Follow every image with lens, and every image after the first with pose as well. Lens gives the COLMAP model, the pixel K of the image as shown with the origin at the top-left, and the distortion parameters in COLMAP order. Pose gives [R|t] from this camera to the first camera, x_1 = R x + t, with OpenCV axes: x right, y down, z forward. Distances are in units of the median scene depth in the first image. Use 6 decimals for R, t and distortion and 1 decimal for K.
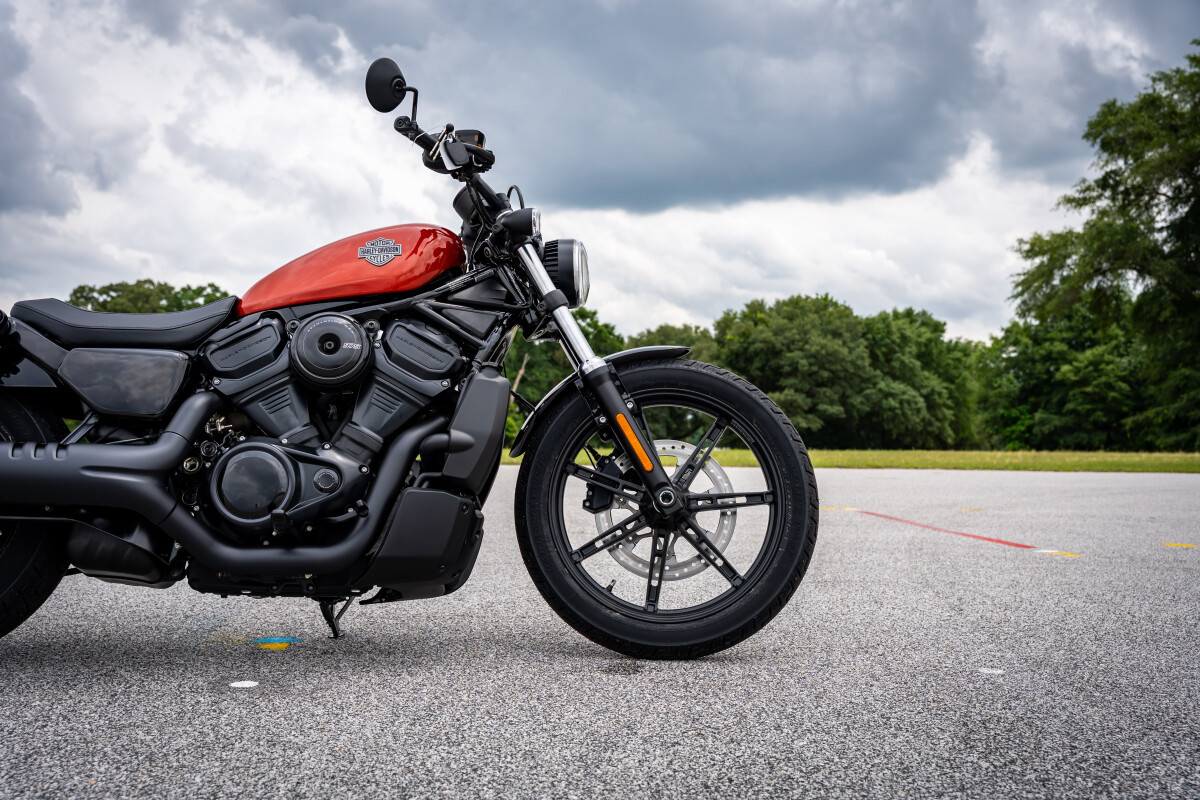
lens RADIAL K [[1202.9, 0, 603.1], [0, 1202.9, 398.3], [0, 0, 1]] dist [0.009295, 0.000000]
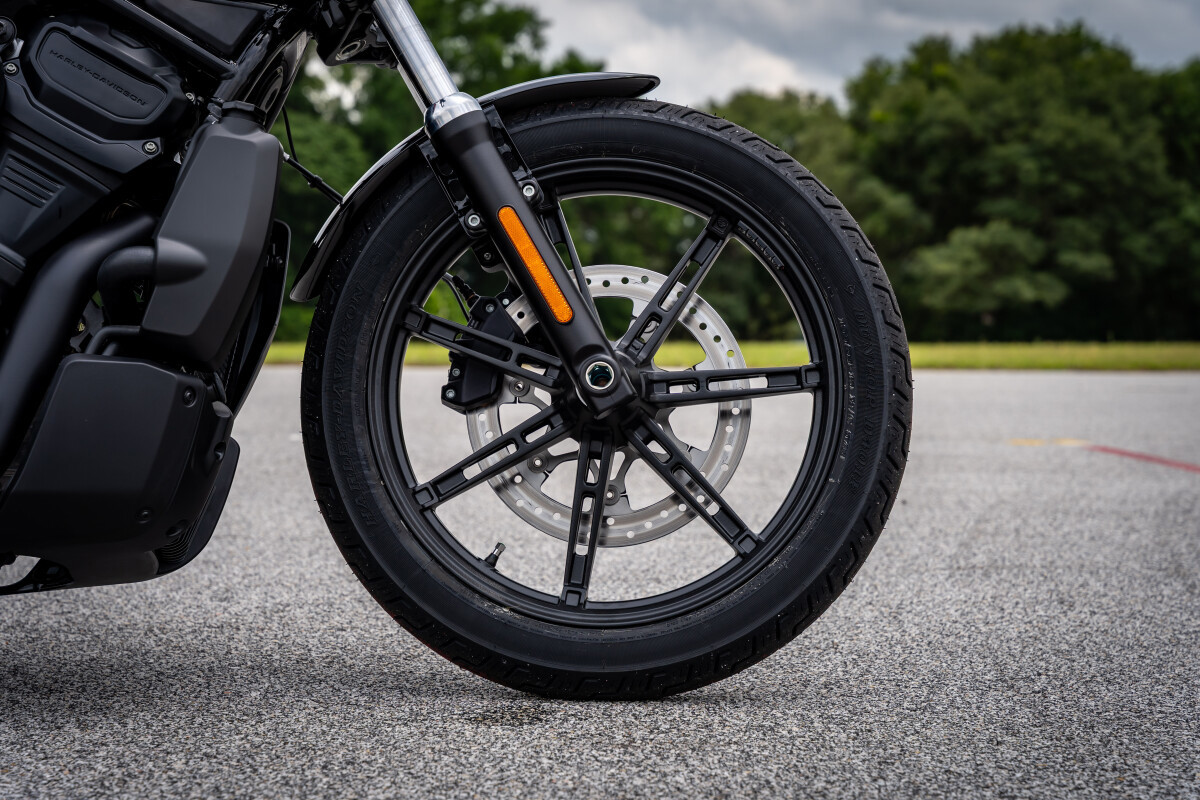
lens RADIAL K [[2460.0, 0, 601.9], [0, 2460.0, 401.2], [0, 0, 1]] dist [0.065450, 0.000000]
pose [[0.999969, -0.003944, -0.006874, 0.058114], [0.004377, 0.997927, 0.064206, 0.026669], [0.006607, -0.064234, 0.997913, -0.013810]]
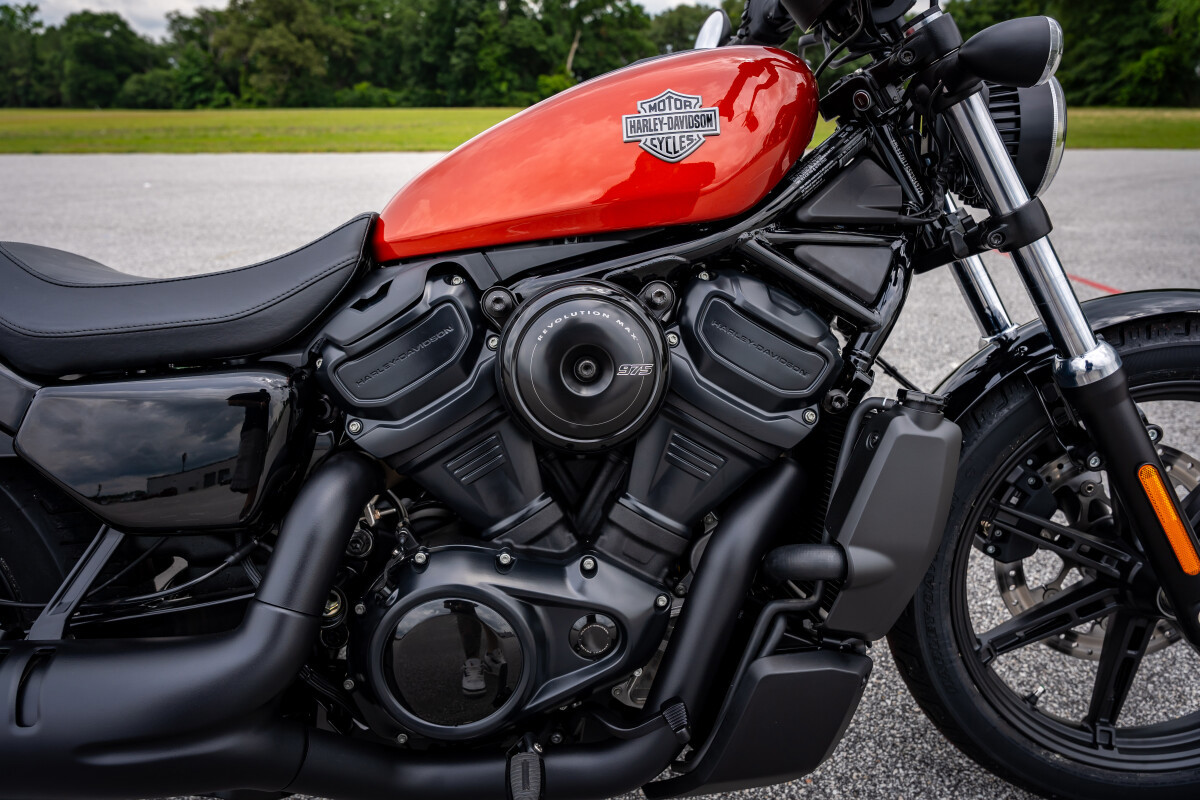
lens RADIAL K [[825.3, 0, 601.5], [0, 825.3, 400.1], [0, 0, 1]] dist [-0.011955, 0.001971]
pose [[0.999183, 0.001168, -0.040390, -0.196091], [0.014128, 0.926391, 0.376298, -0.141949], [0.037857, -0.376561, 0.925618, 0.660985]]
